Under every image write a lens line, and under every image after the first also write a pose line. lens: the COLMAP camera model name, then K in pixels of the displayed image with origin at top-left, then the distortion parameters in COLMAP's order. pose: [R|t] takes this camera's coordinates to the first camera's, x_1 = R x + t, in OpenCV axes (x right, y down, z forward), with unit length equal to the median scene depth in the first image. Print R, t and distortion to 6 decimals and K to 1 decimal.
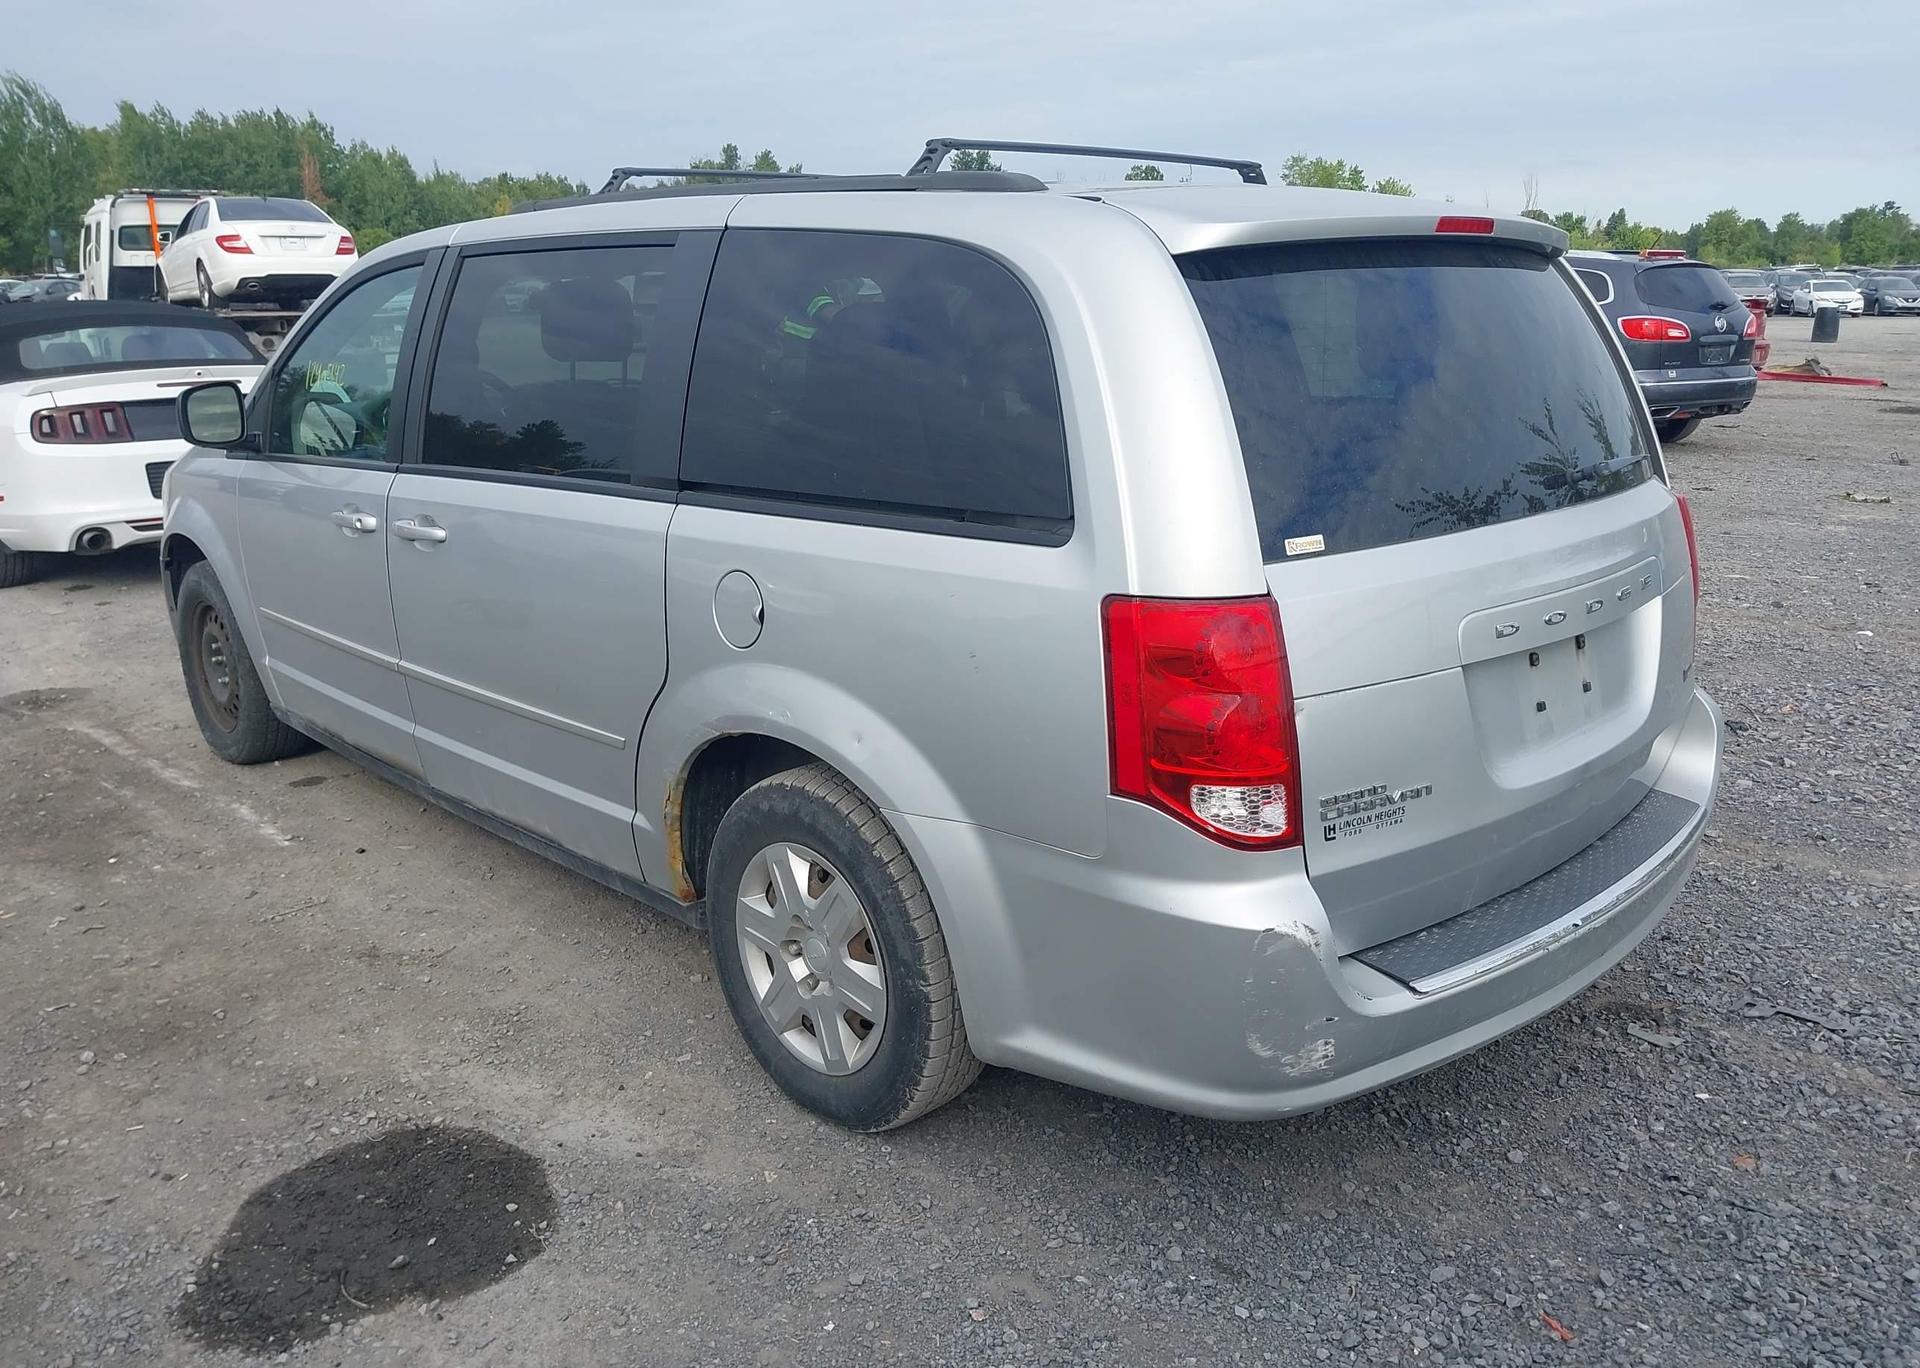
lens RADIAL K [[1537.9, 0, 978.8], [0, 1537.9, 627.8], [0, 0, 1]] dist [0.022287, -0.036129]
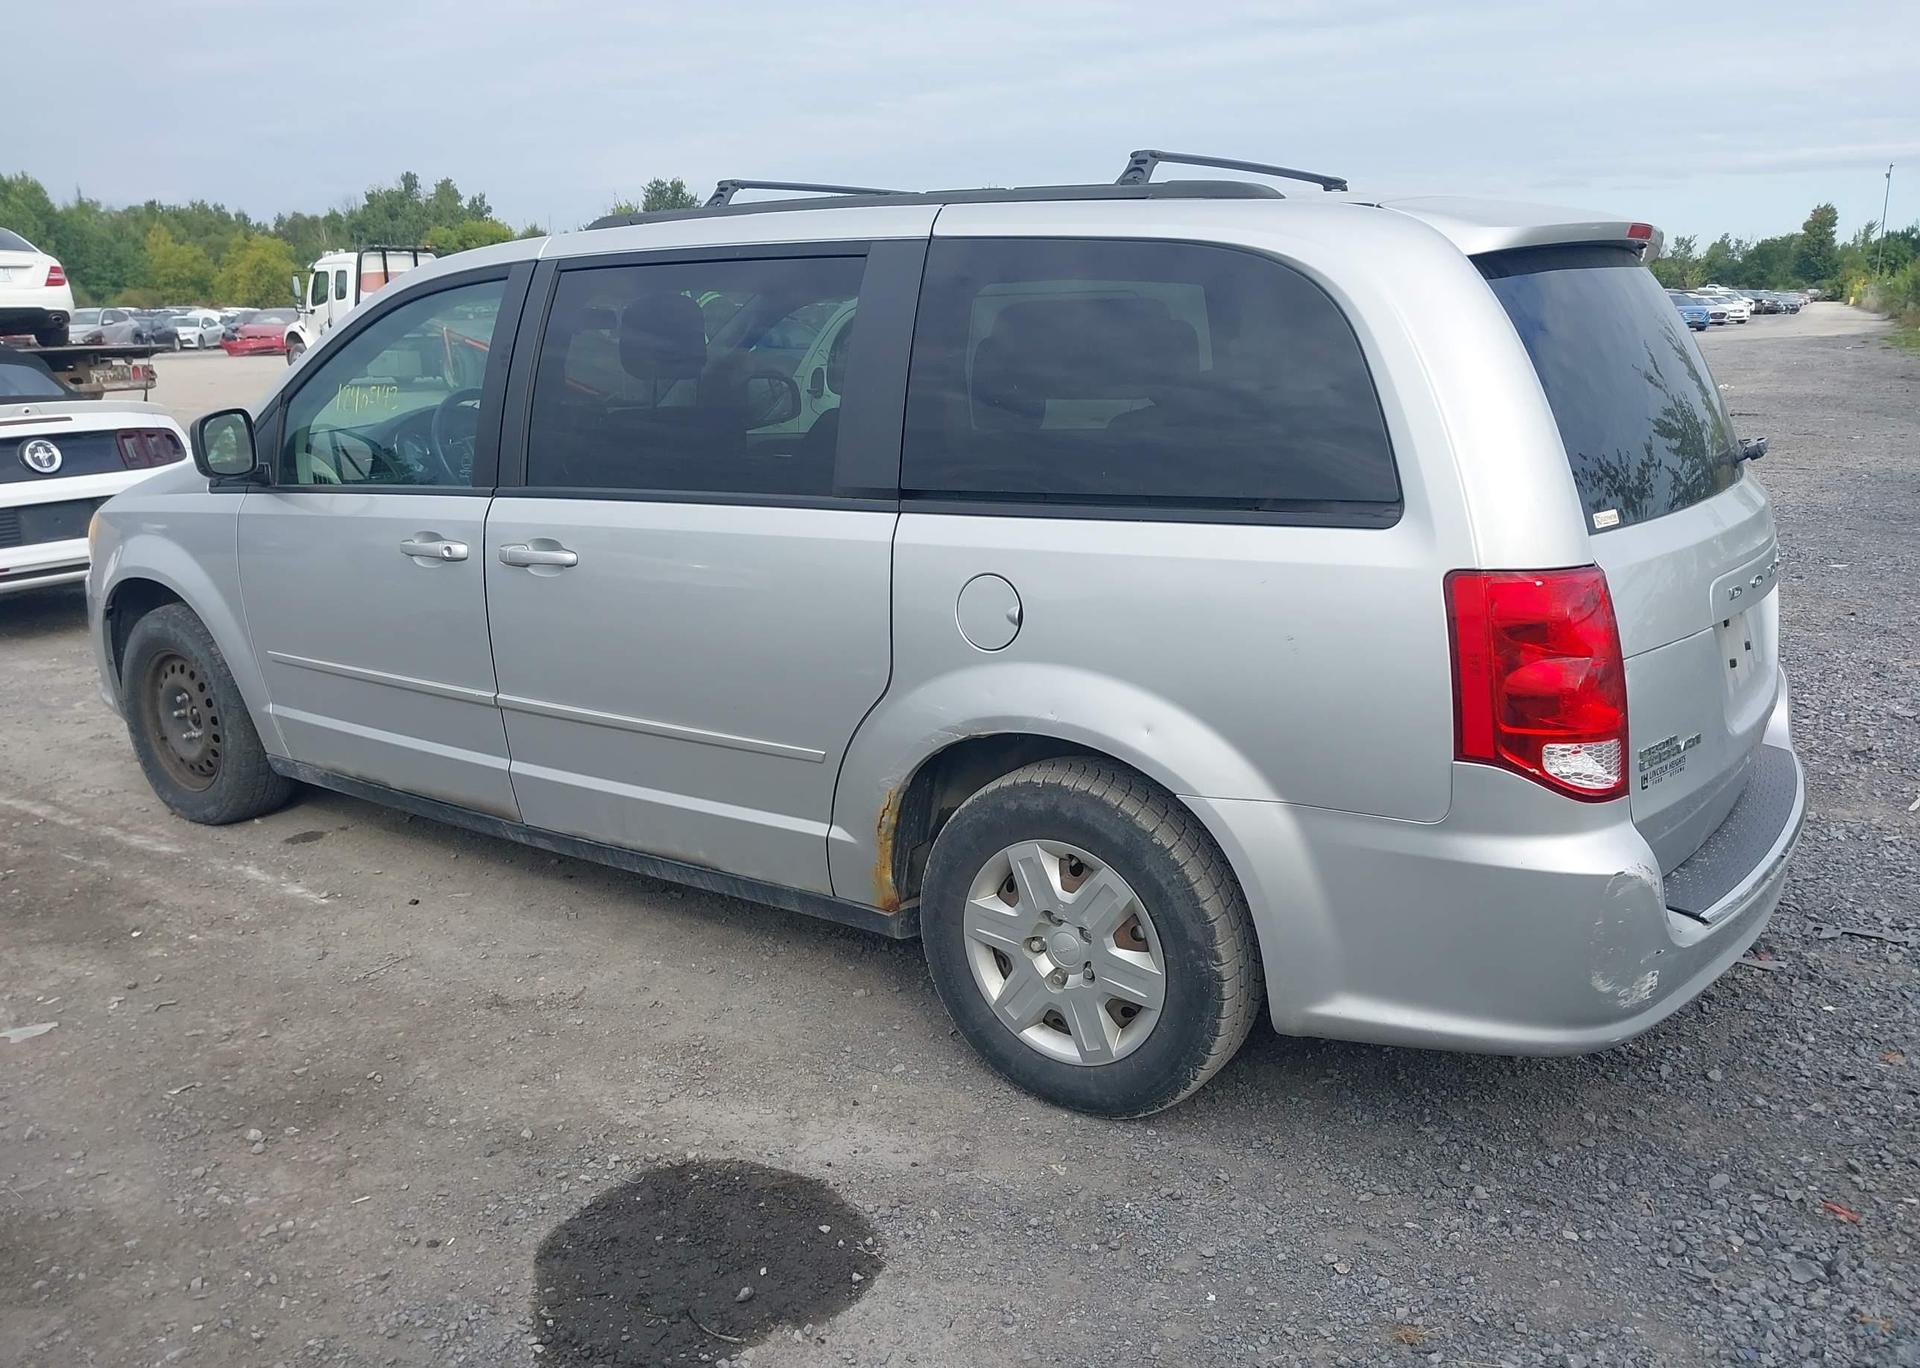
lens RADIAL K [[1537.9, 0, 978.8], [0, 1537.9, 627.8], [0, 0, 1]] dist [0.022287, -0.036129]
pose [[0.981197, -0.048106, 0.186919, -0.346671], [0.051544, 0.998578, -0.013572, 0.011872], [-0.186001, 0.022951, 0.982281, 0.009424]]
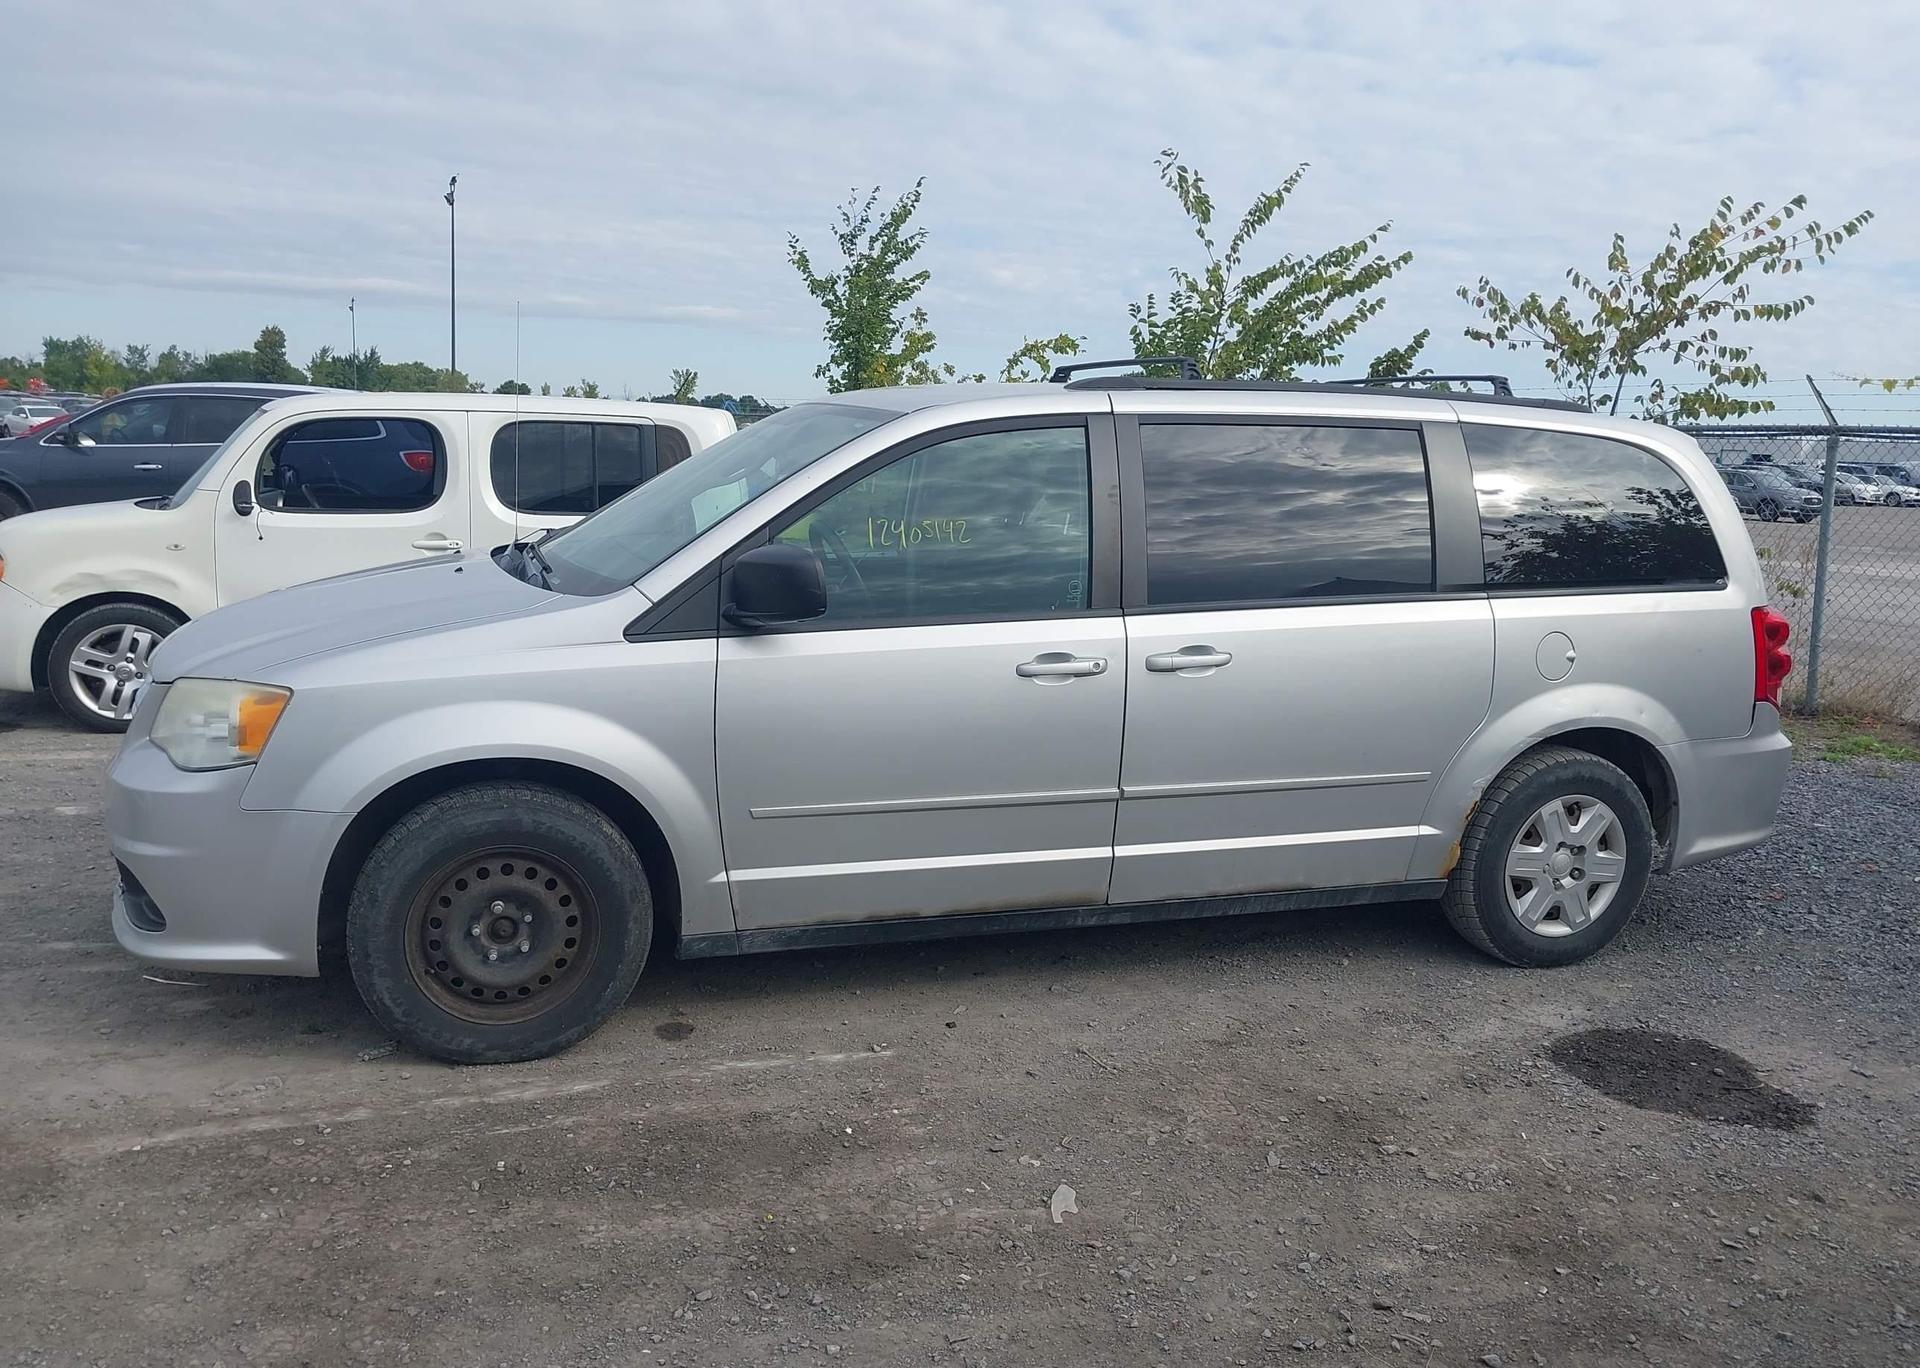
lens RADIAL K [[1549.8, 0, 1032.6], [0, 1549.8, 600.0], [0, 0, 1]] dist [0.052702, -0.138763]
pose [[0.405079, -0.071978, 0.911444, -1.847068], [0.160245, 0.987054, 0.006730, -0.168166], [-0.900129, 0.143328, 0.411370, 0.796767]]
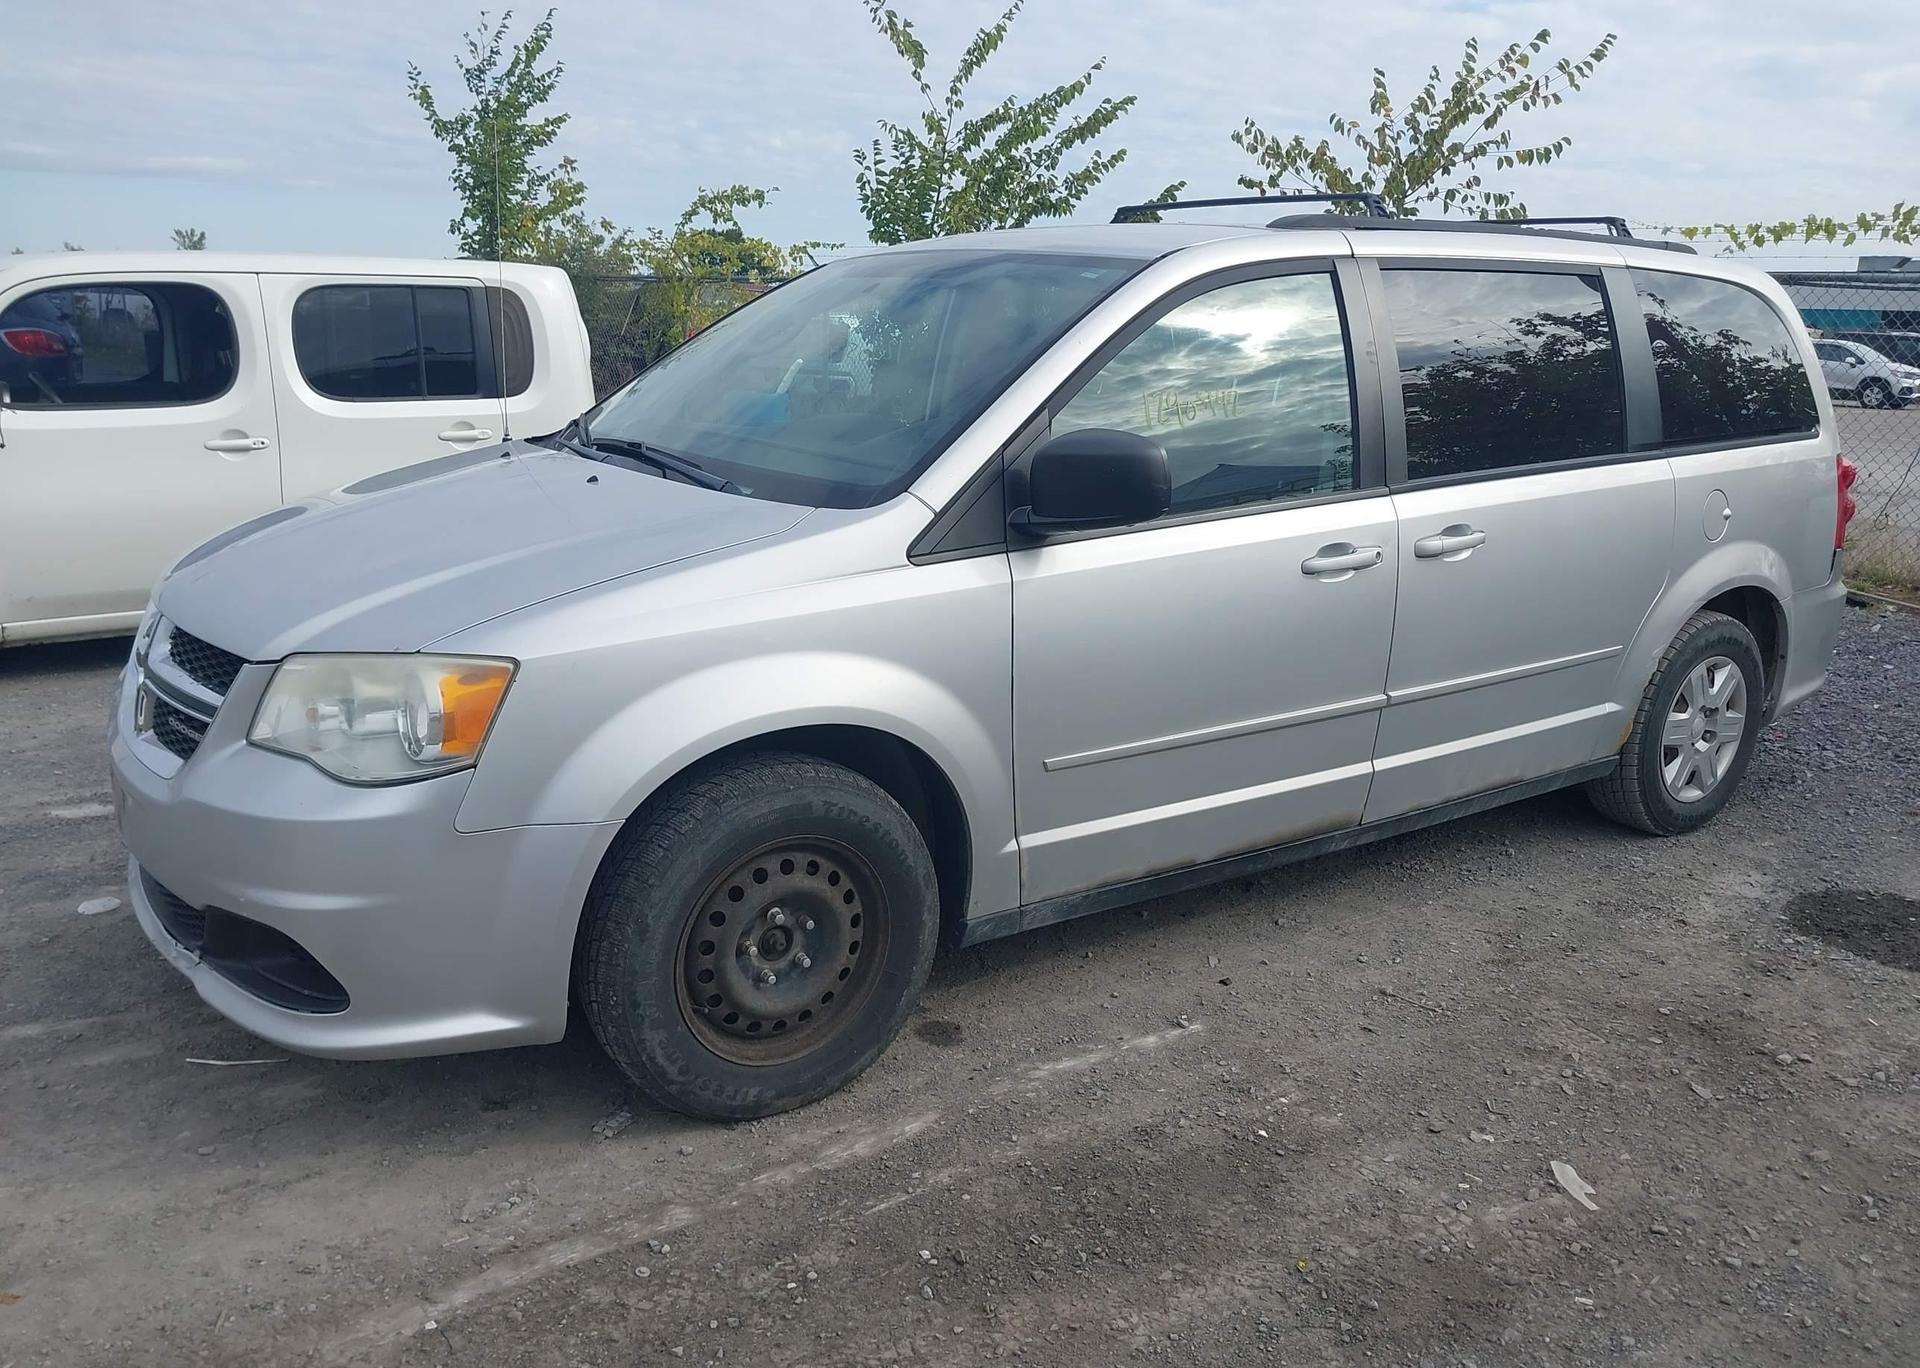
lens RADIAL K [[1537.9, 0, 978.8], [0, 1537.9, 627.8], [0, 0, 1]] dist [0.022287, -0.036129]
pose [[0.157668, -0.189810, 0.969078, -1.768575], [0.196919, 0.967686, 0.157499, -0.287998], [-0.967659, 0.165997, 0.189950, 1.417694]]
